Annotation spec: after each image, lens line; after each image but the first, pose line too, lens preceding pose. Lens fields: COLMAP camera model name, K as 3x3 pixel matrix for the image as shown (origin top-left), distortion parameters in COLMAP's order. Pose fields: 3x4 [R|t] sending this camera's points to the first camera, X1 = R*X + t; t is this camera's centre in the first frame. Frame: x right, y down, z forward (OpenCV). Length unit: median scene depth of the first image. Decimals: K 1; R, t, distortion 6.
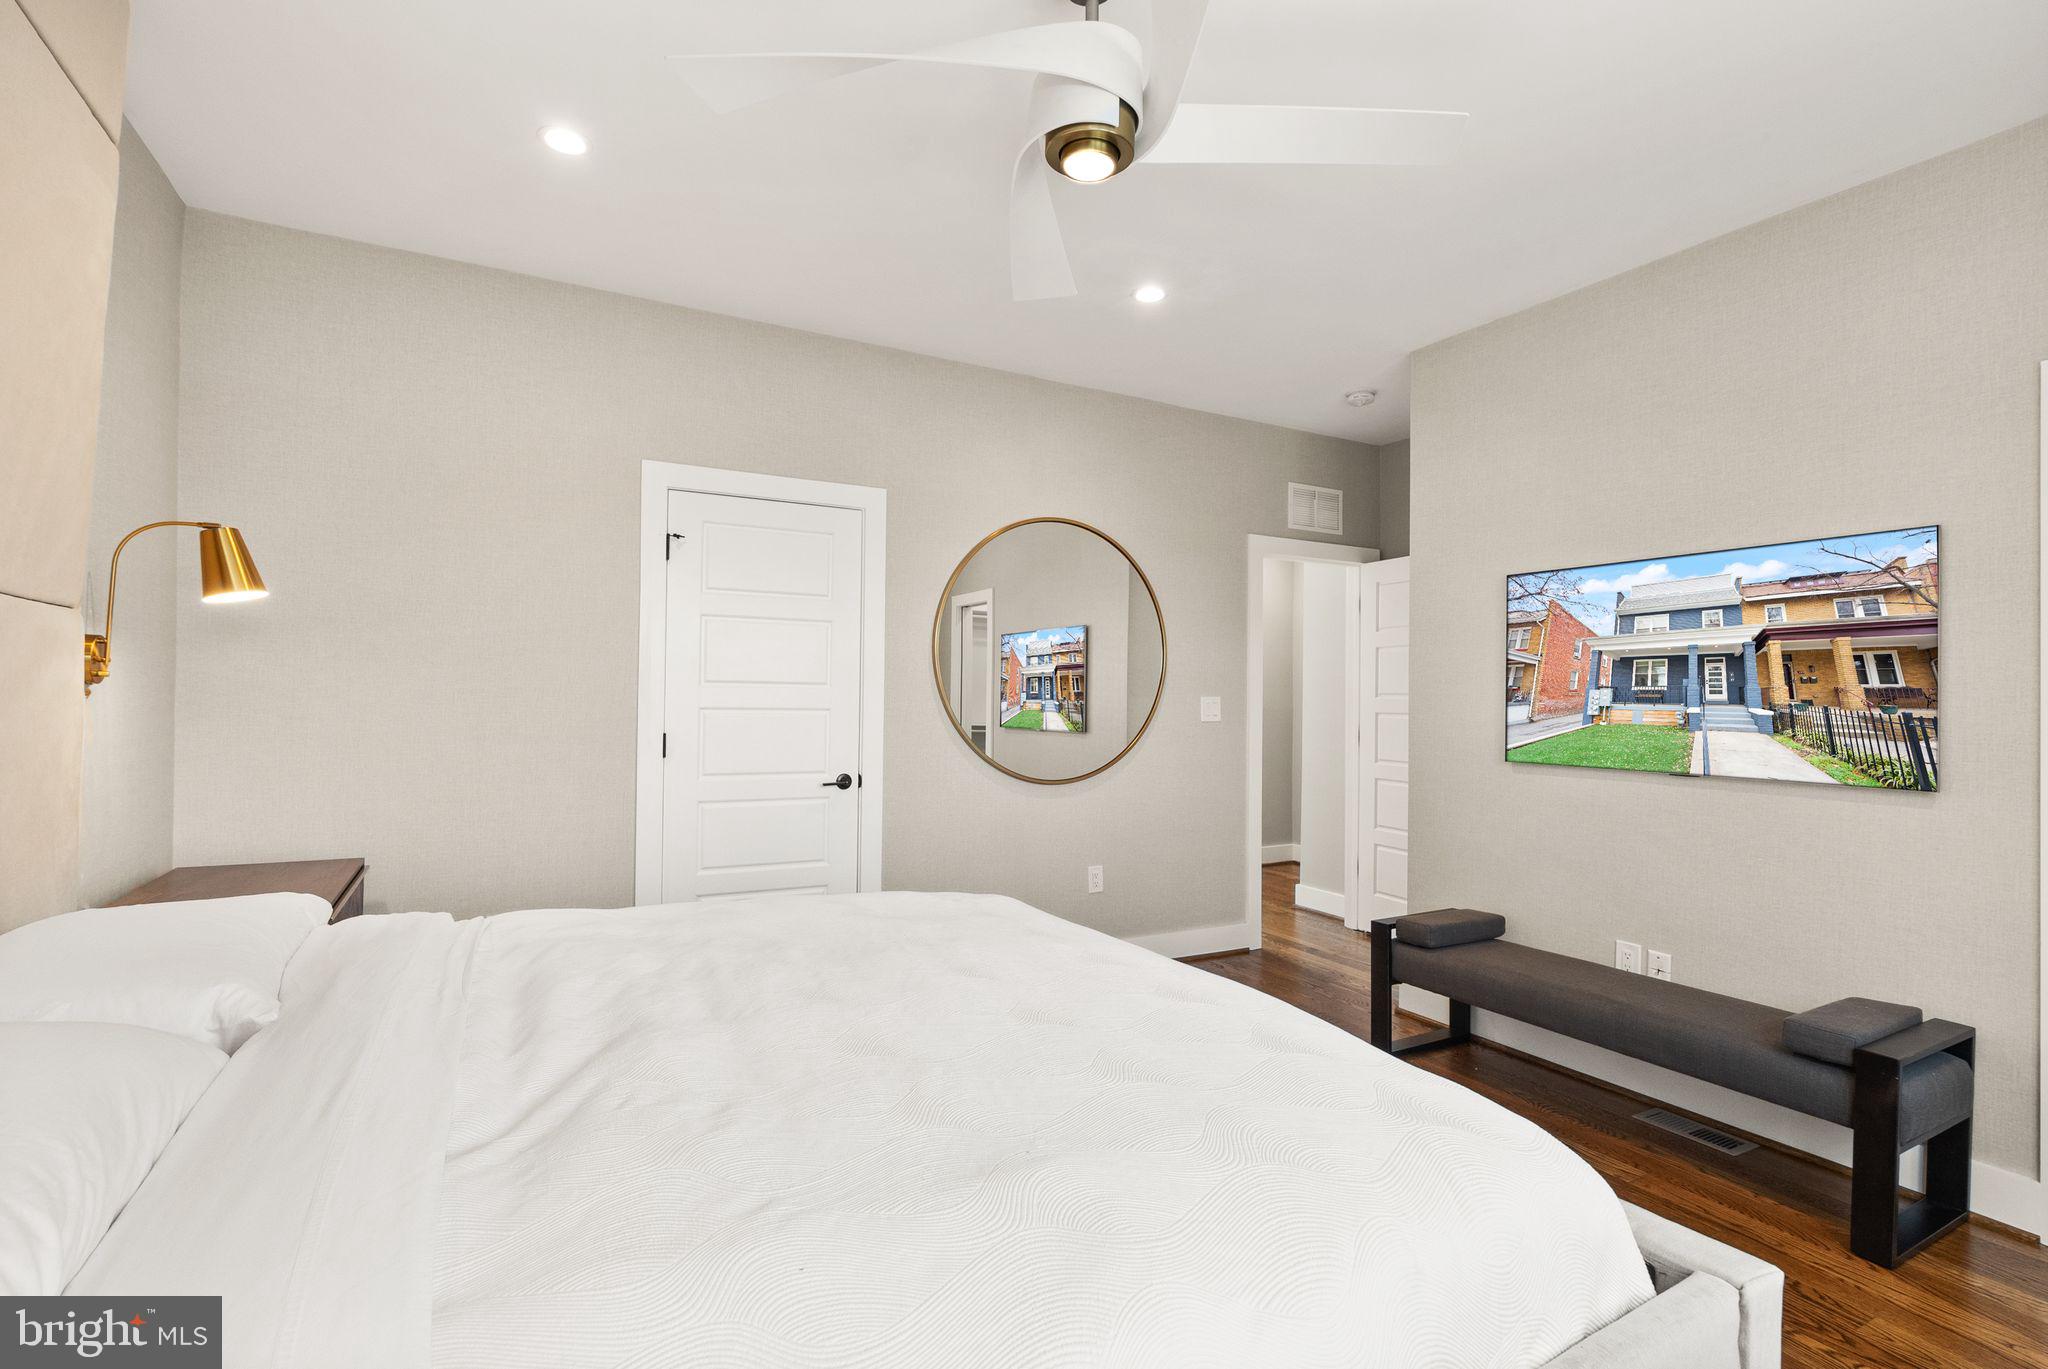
lens RADIAL K [[936.9, 0, 1029.5], [0, 936.9, 663.9], [0, 0, 1]] dist [0.000876, 0.000673]
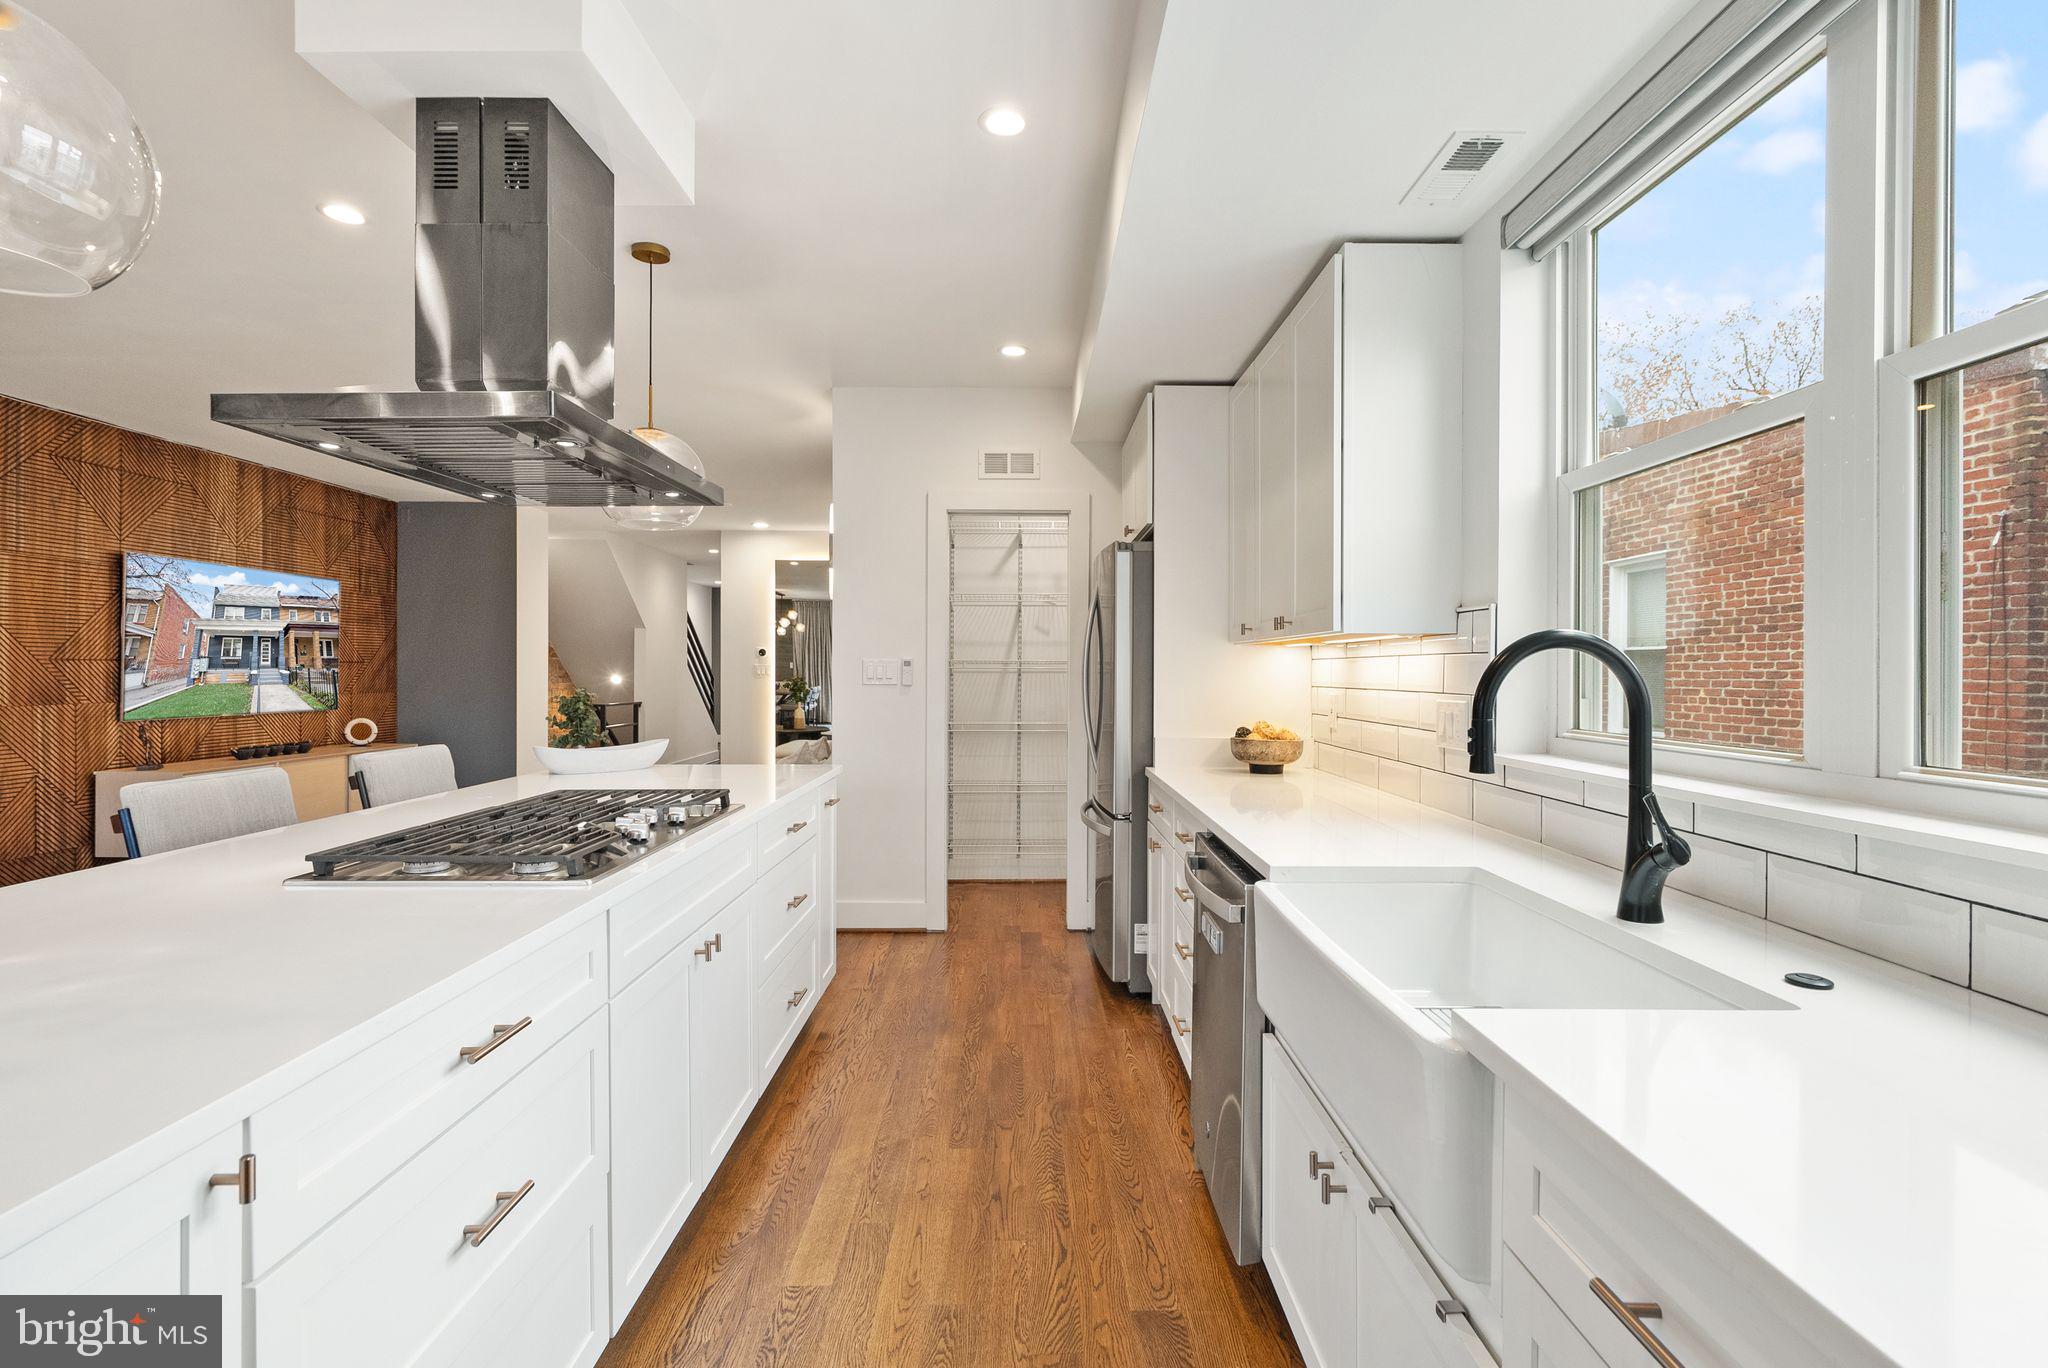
lens RADIAL K [[936.9, 0, 1029.5], [0, 936.9, 663.4], [0, 0, 1]] dist [0.000876, 0.000673]
pose [[-0.907077, 0.005456, 0.420929, -1.027695], [-0.003374, 0.999790, -0.020230, 0.058302], [-0.420951, -0.019771, -0.906868, 1.755390]]
